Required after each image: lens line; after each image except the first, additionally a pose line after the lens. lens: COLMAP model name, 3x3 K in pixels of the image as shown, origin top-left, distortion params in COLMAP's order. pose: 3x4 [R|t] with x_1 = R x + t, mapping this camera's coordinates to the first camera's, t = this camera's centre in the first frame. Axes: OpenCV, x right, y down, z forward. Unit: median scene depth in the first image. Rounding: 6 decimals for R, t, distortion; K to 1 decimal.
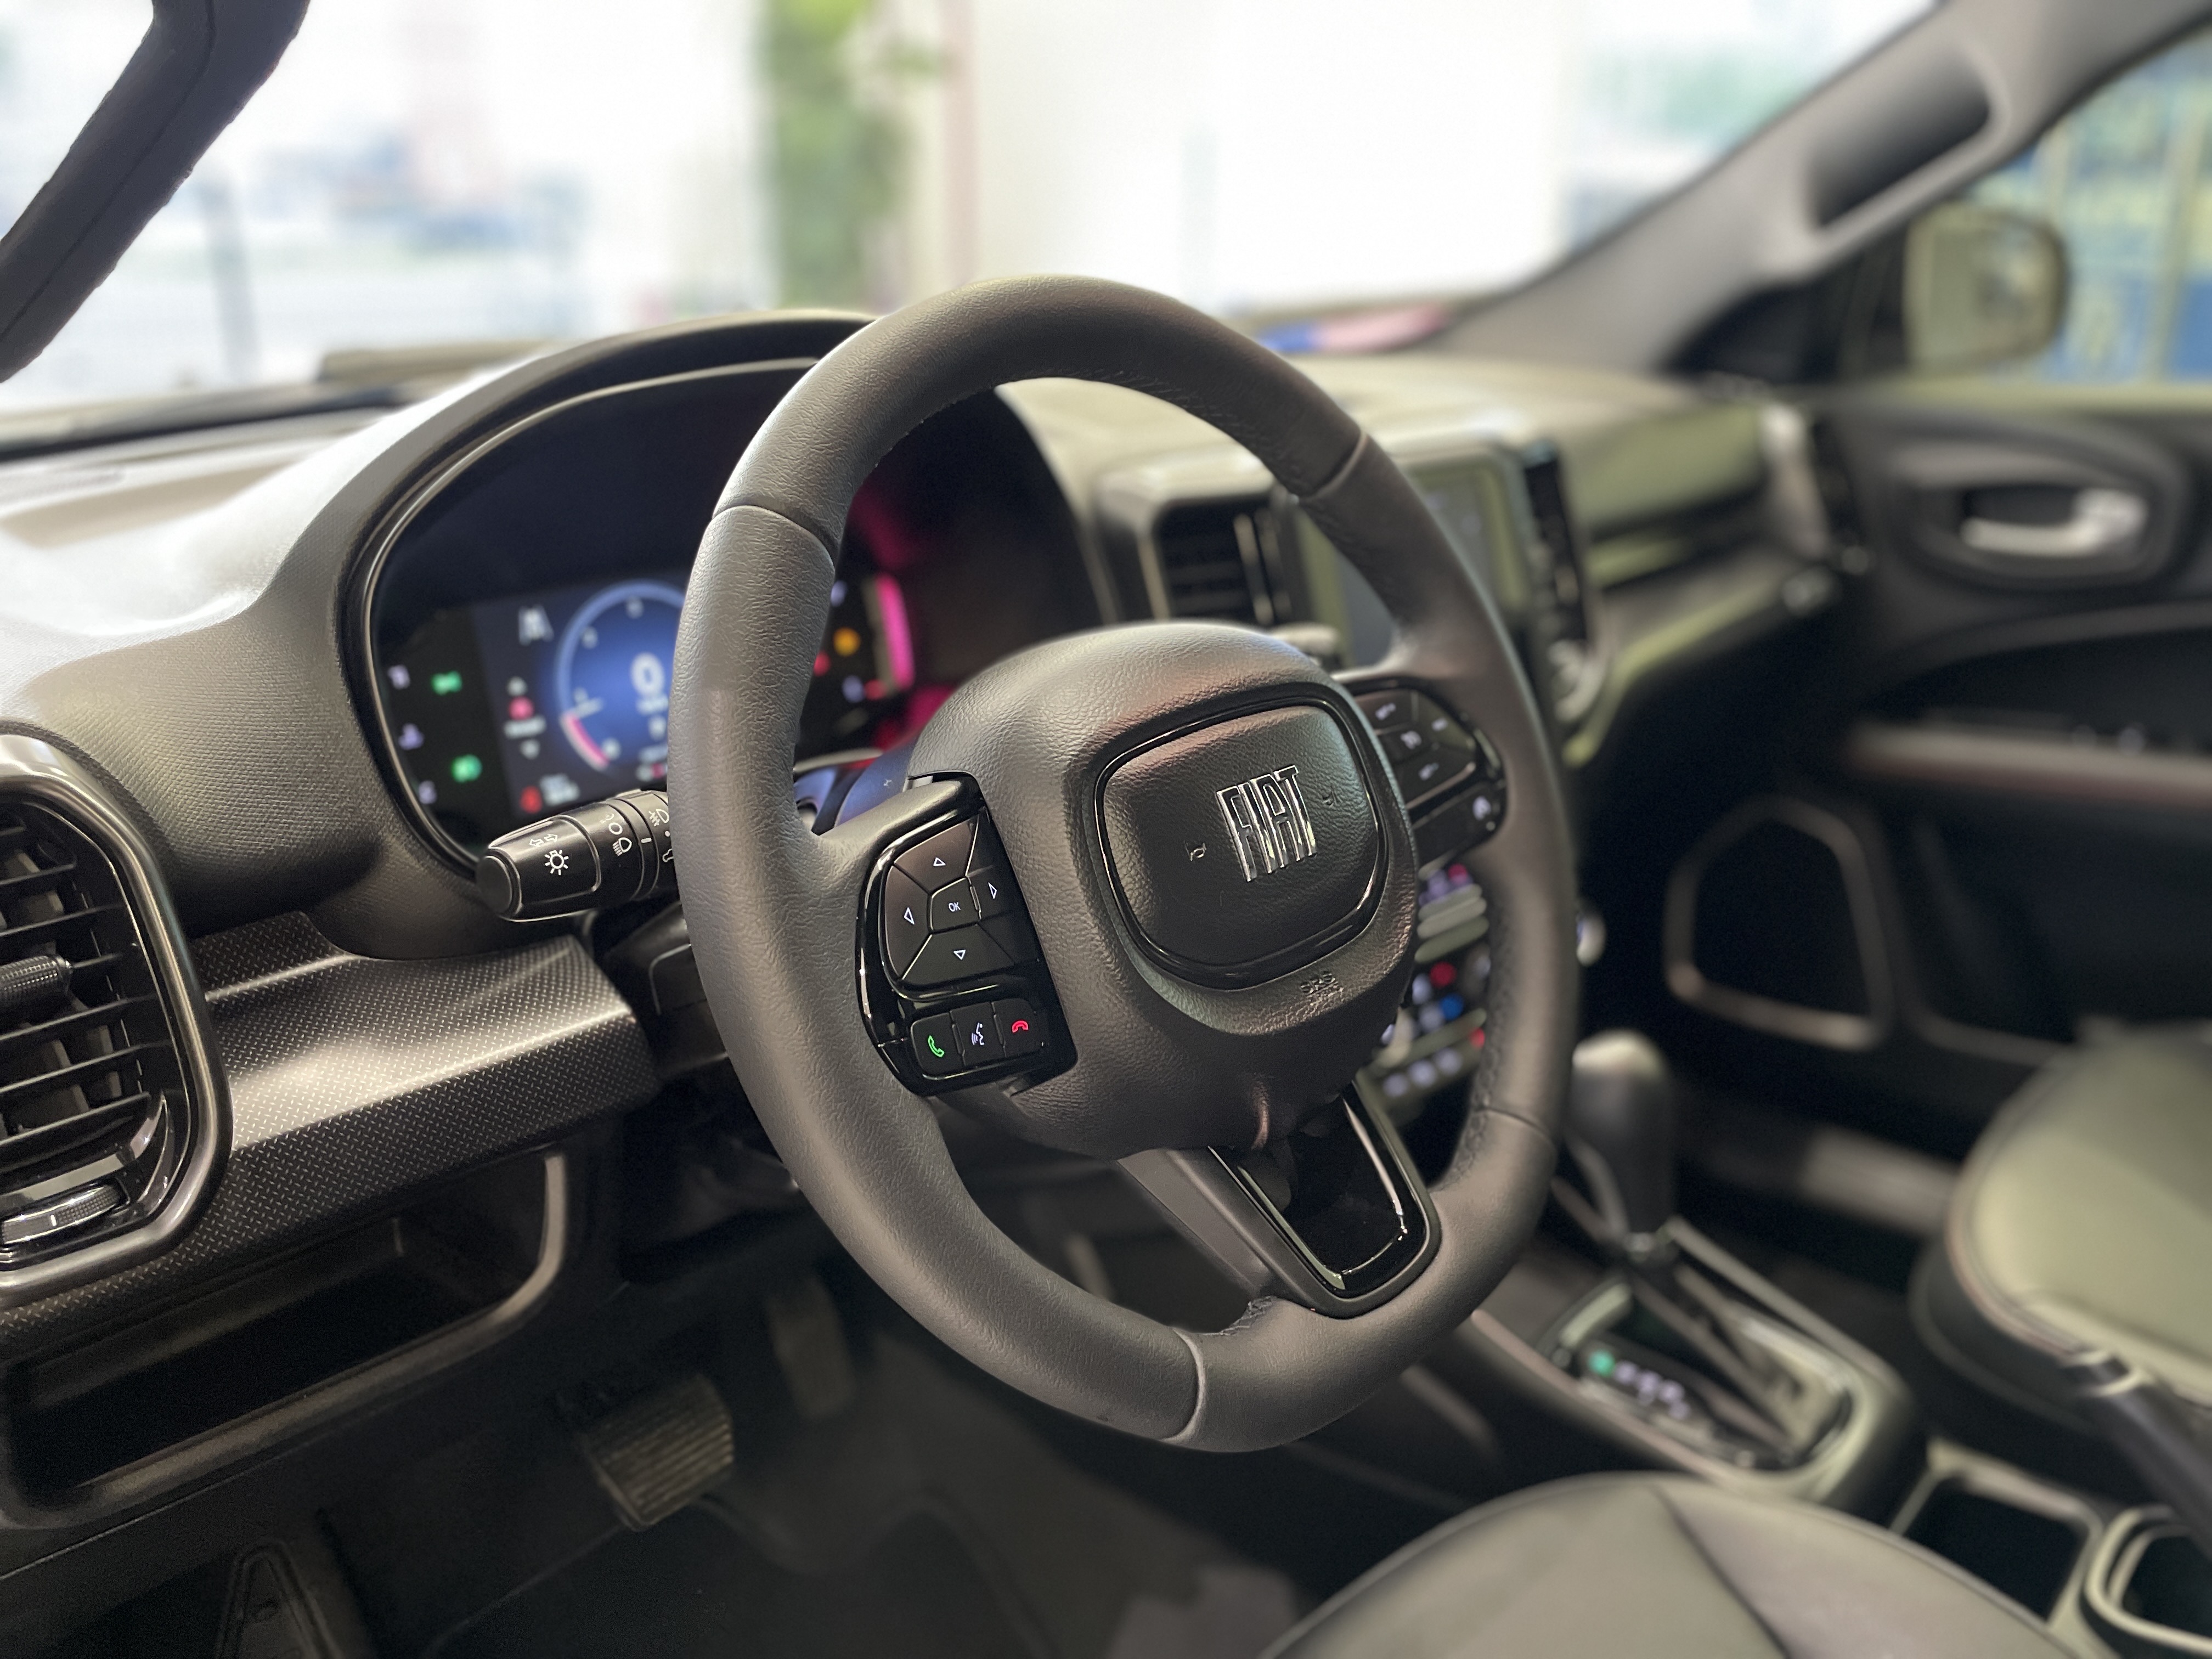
lens RADIAL K [[1686.9, 0, 1121.2], [0, 1686.9, 825.8], [0, 0, 1]] dist [0.081964, -0.109152]
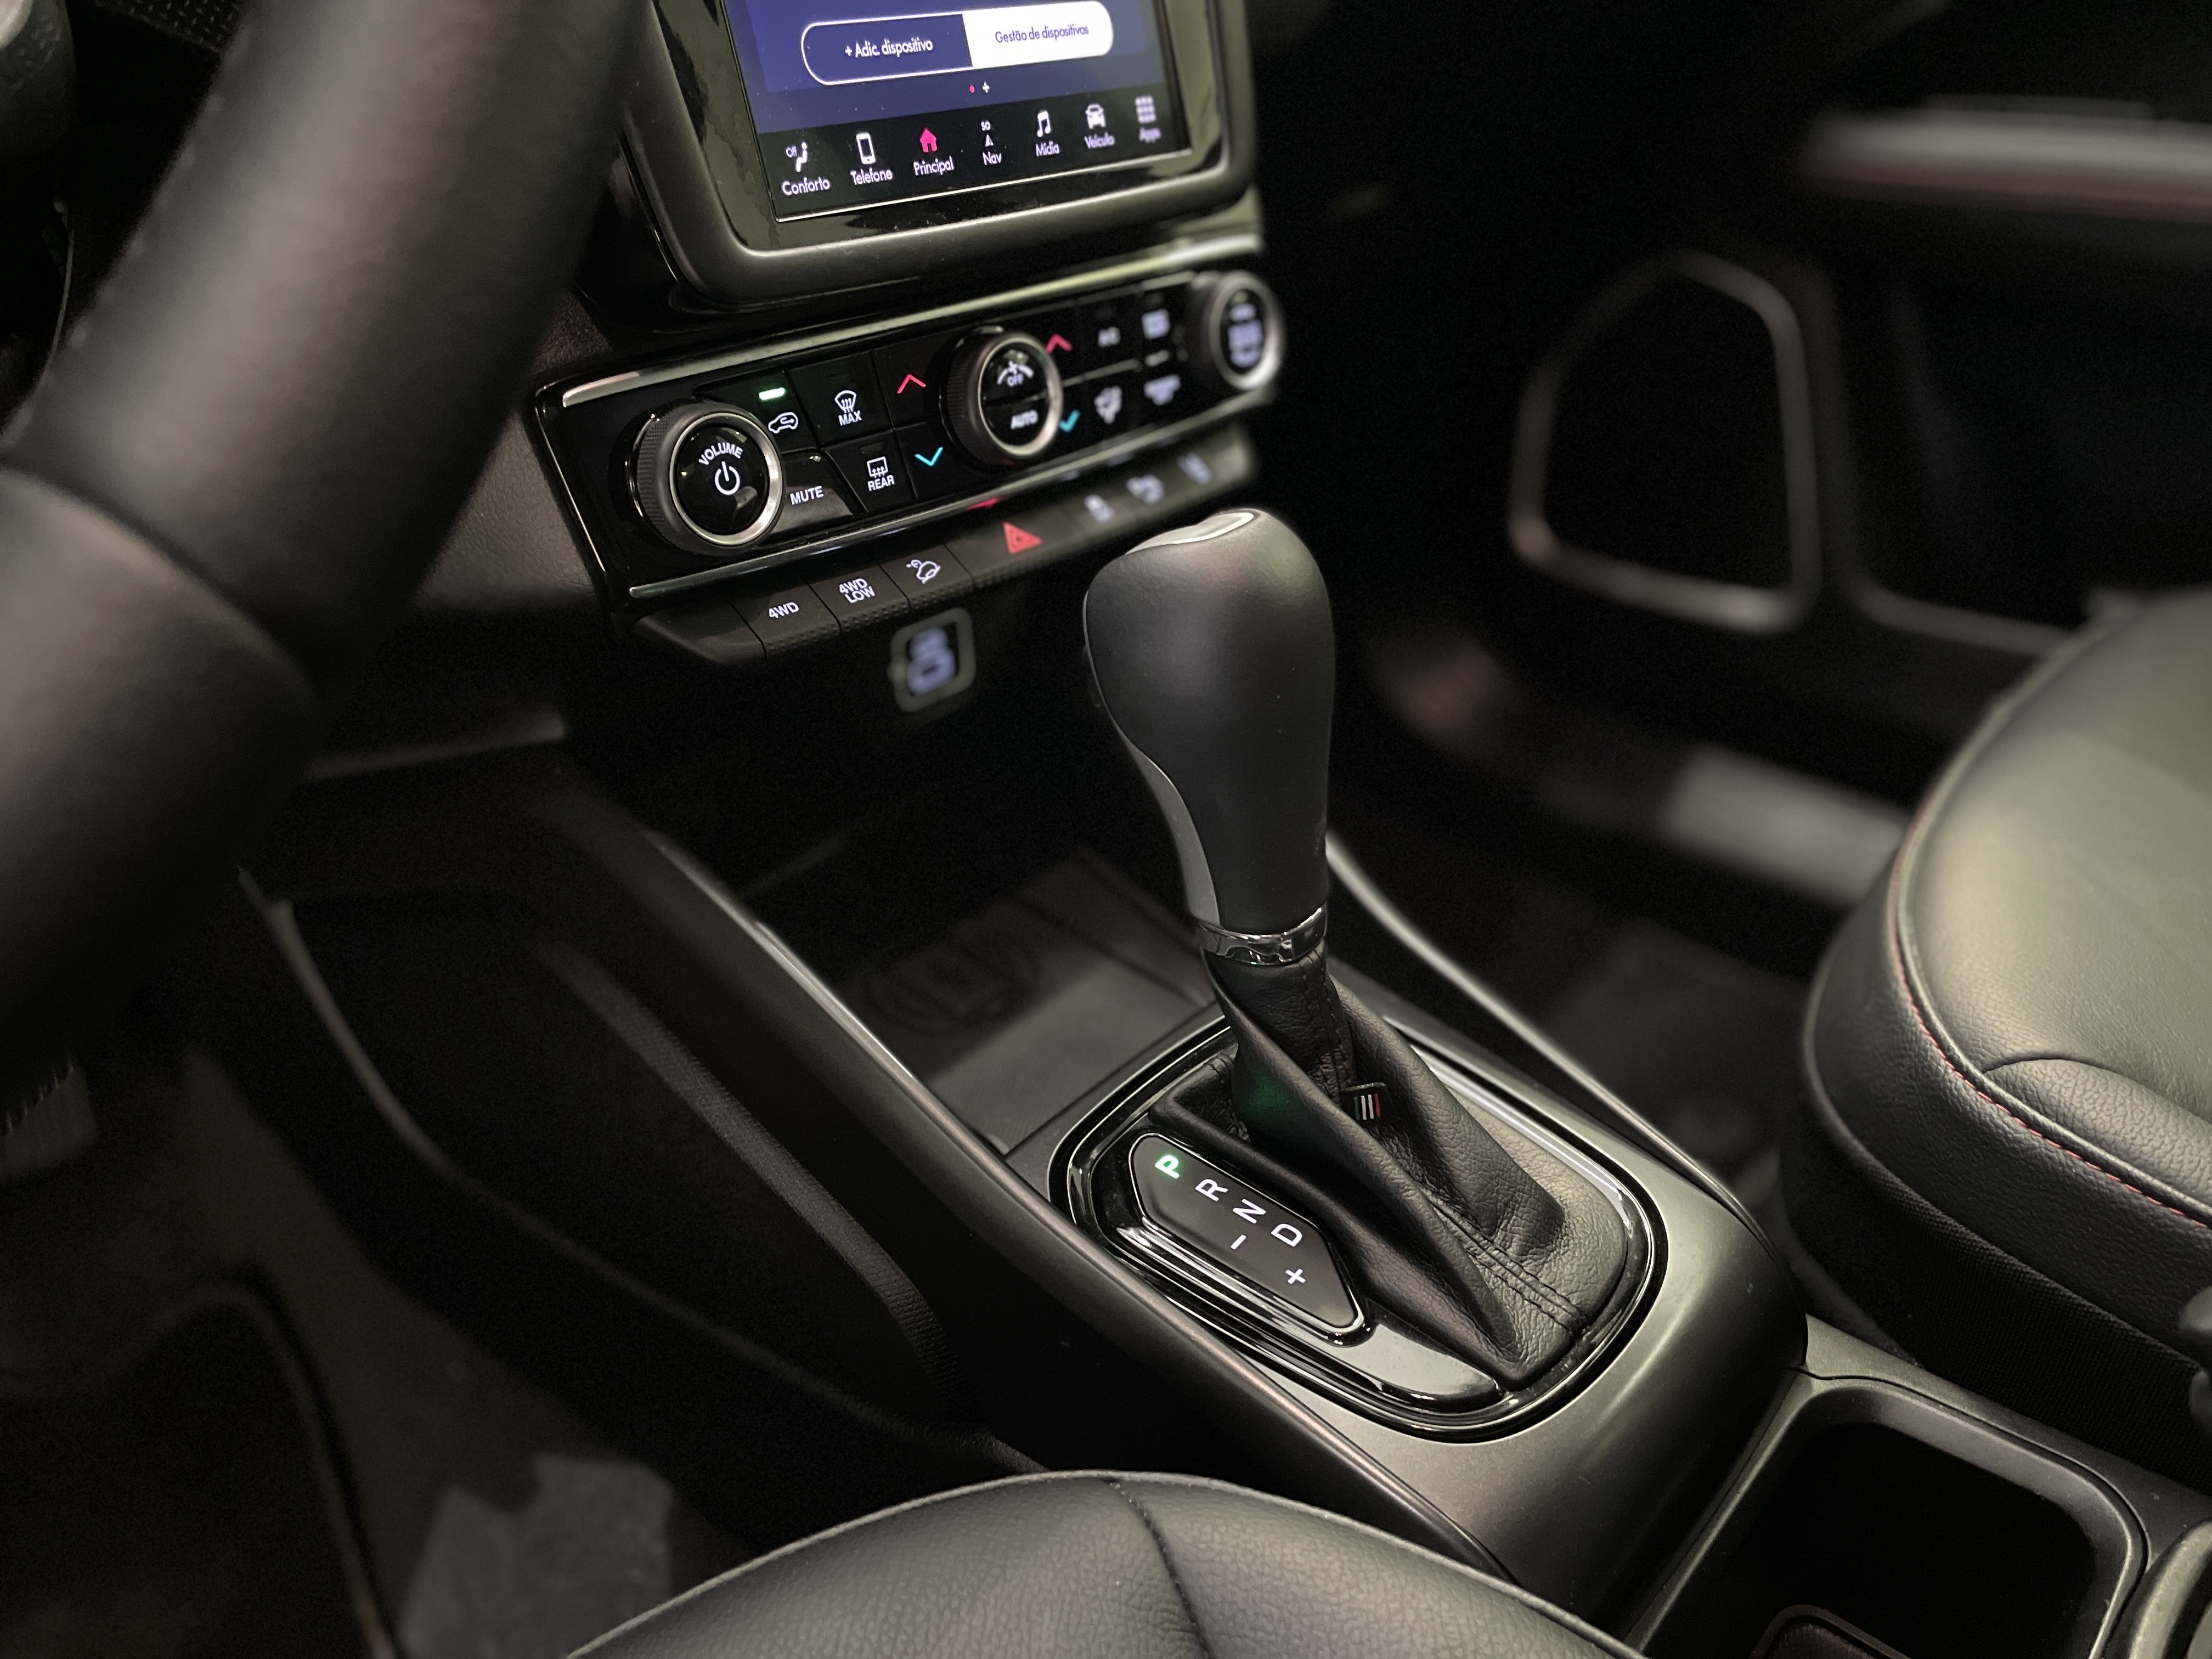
lens RADIAL K [[1686.9, 0, 1094.7], [0, 1686.9, 813.5], [0, 0, 1]] dist [0.081964, -0.109152]
pose [[0.999462, 0.019113, 0.026669, 0.217485], [-0.024204, 0.978250, 0.206010, 0.100099], [-0.022152, -0.206545, 0.978186, 0.478132]]
